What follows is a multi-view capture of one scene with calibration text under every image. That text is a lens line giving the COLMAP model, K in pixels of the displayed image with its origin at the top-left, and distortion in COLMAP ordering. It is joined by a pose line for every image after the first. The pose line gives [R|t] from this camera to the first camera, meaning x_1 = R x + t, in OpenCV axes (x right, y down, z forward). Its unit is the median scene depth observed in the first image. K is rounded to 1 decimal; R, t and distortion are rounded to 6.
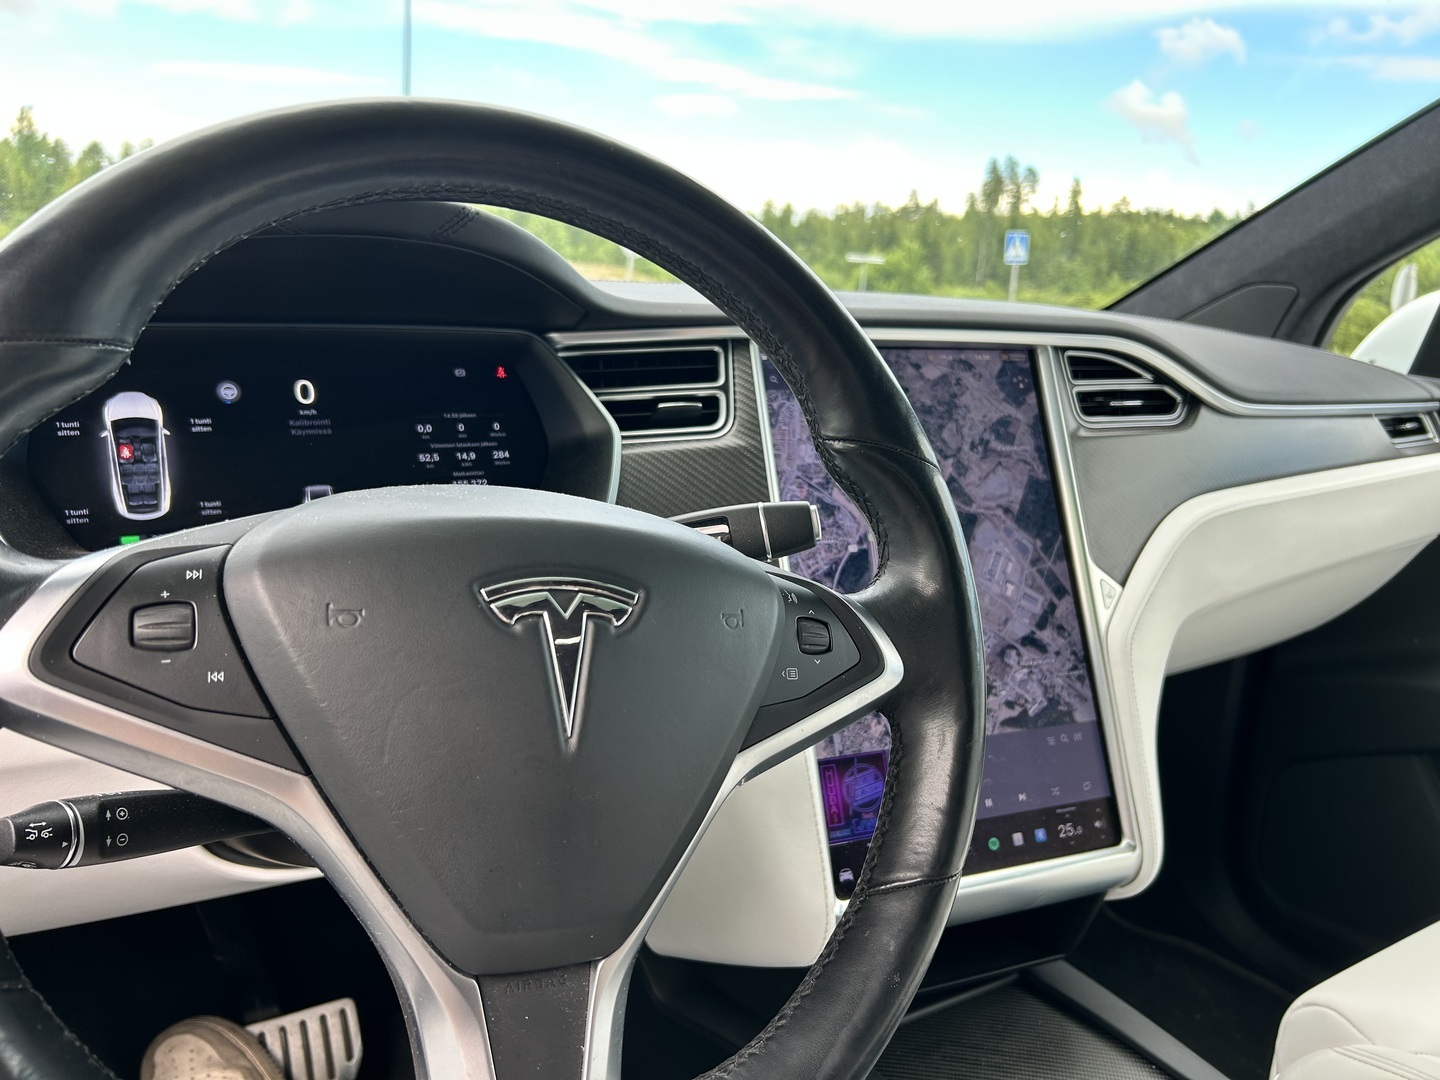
lens RADIAL K [[1112.5, 0, 720.0], [0, 1112.5, 540.0], [0, 0, 1]] dist [0.040533, 0.000621]
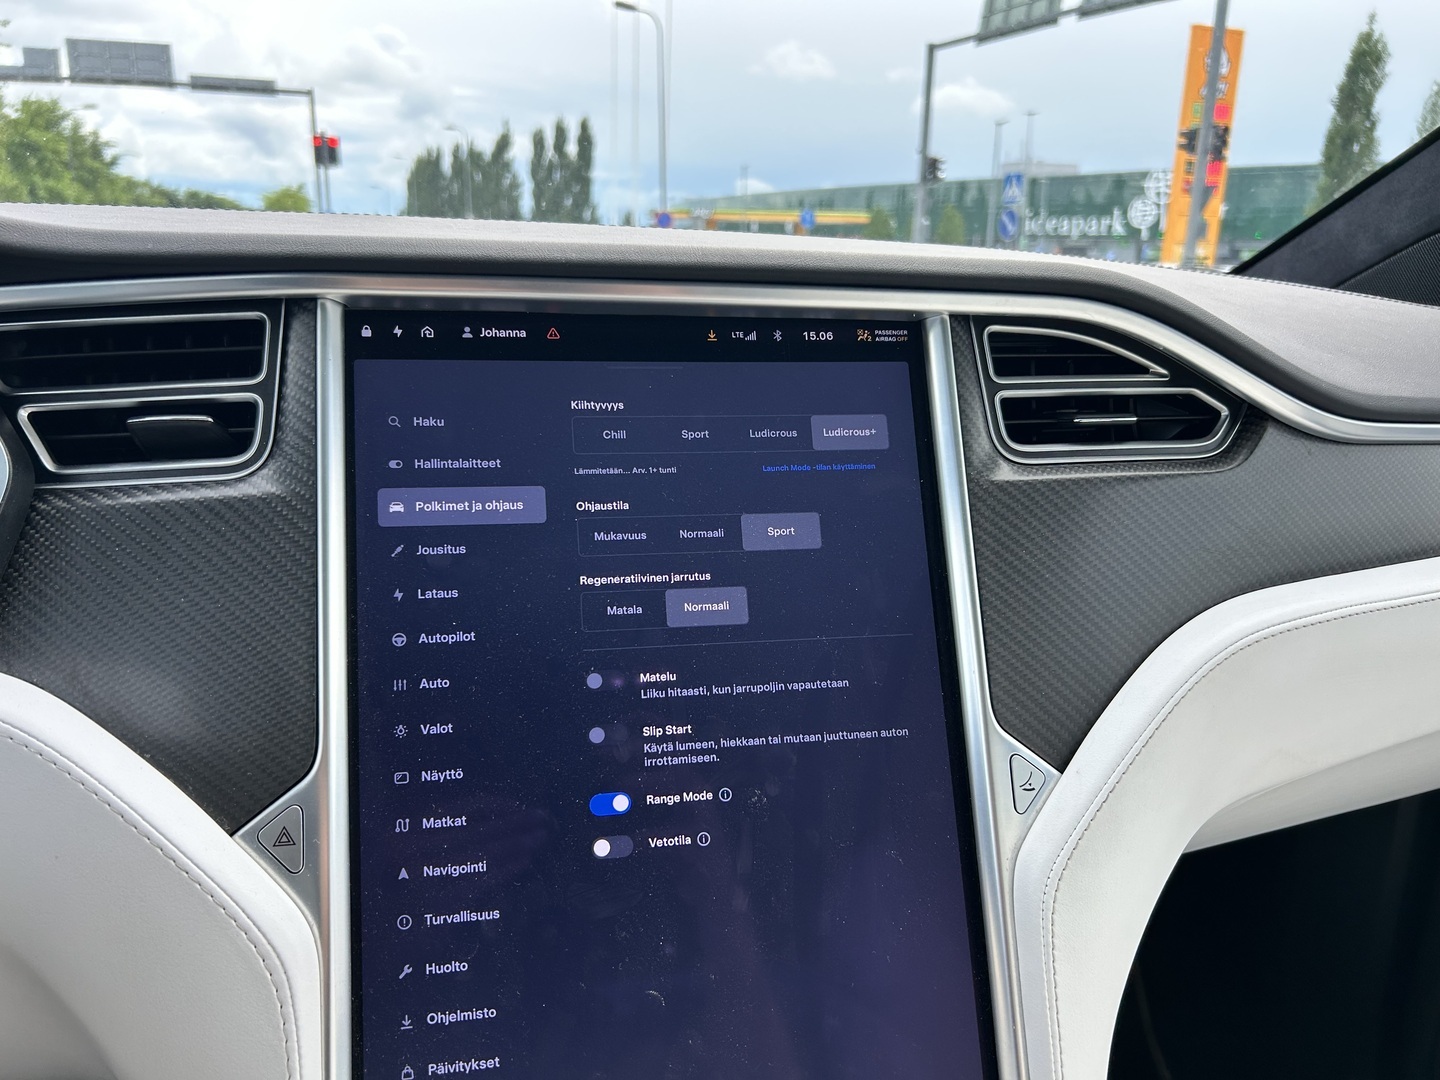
lens RADIAL K [[1112.5, 0, 720.0], [0, 1112.5, 540.0], [0, 0, 1]] dist [0.040533, 0.000621]
pose [[0.978614, 0.029354, -0.203601, 0.298973], [-0.029940, 0.999552, 0.000204, -0.060150], [0.203515, 0.005896, 0.979054, 0.442503]]
